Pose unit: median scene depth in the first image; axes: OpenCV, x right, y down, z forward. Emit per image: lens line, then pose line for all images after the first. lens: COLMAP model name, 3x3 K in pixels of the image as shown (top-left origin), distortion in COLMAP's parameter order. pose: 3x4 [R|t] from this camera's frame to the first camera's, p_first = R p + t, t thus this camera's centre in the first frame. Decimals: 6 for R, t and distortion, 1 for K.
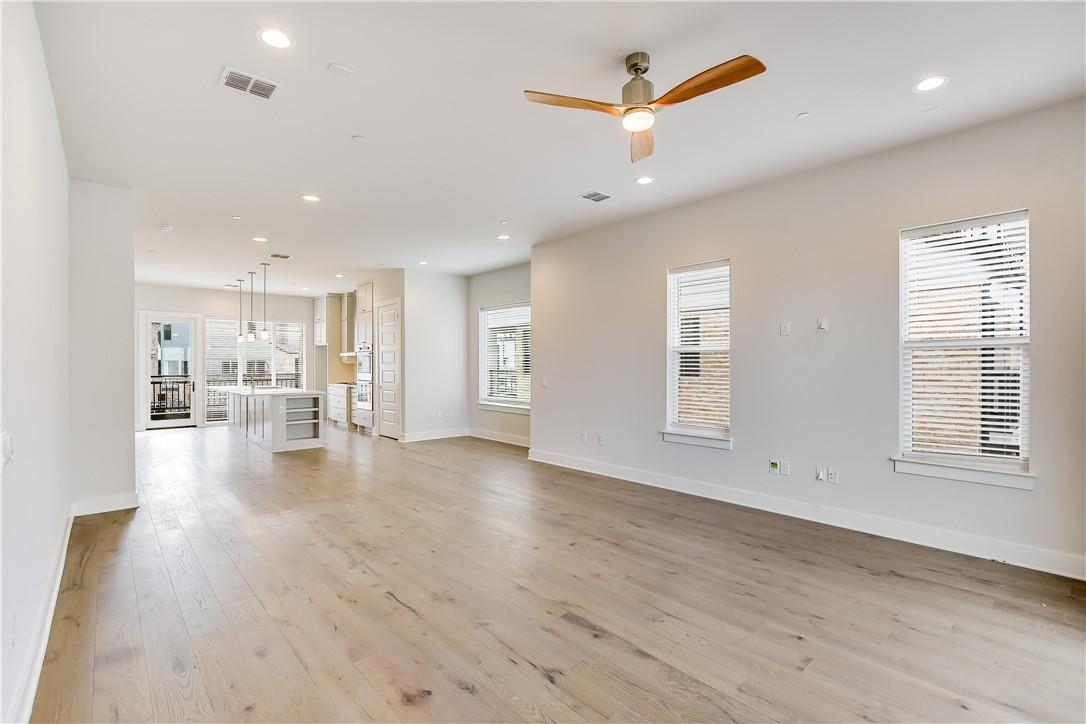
lens RADIAL K [[498.0, 0, 539.1], [0, 498.0, 360.9], [0, 0, 1]] dist [-0.001874, -0.000190]
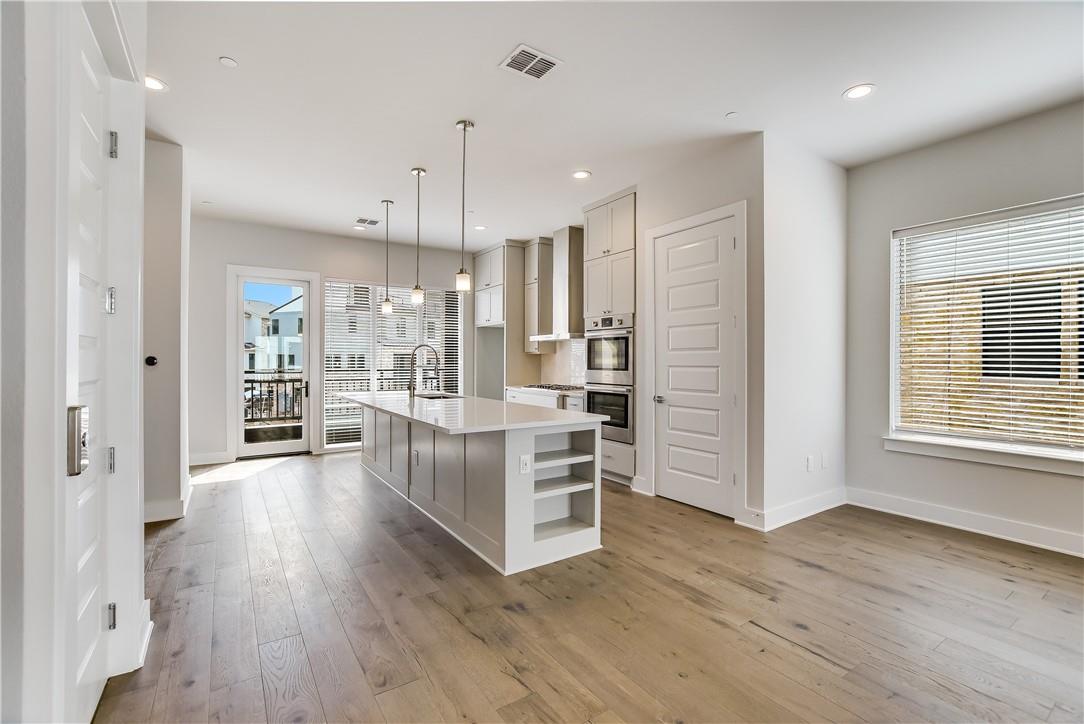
lens RADIAL K [[484.8, 0, 545.3], [0, 484.8, 362.7], [0, 0, 1]] dist [-0.002605, 0.000083]
pose [[0.990833, 0.006326, -0.134947, -0.298708], [-0.004698, 0.999912, 0.012378, 0.009077], [0.135014, -0.011631, 0.990775, 0.413706]]
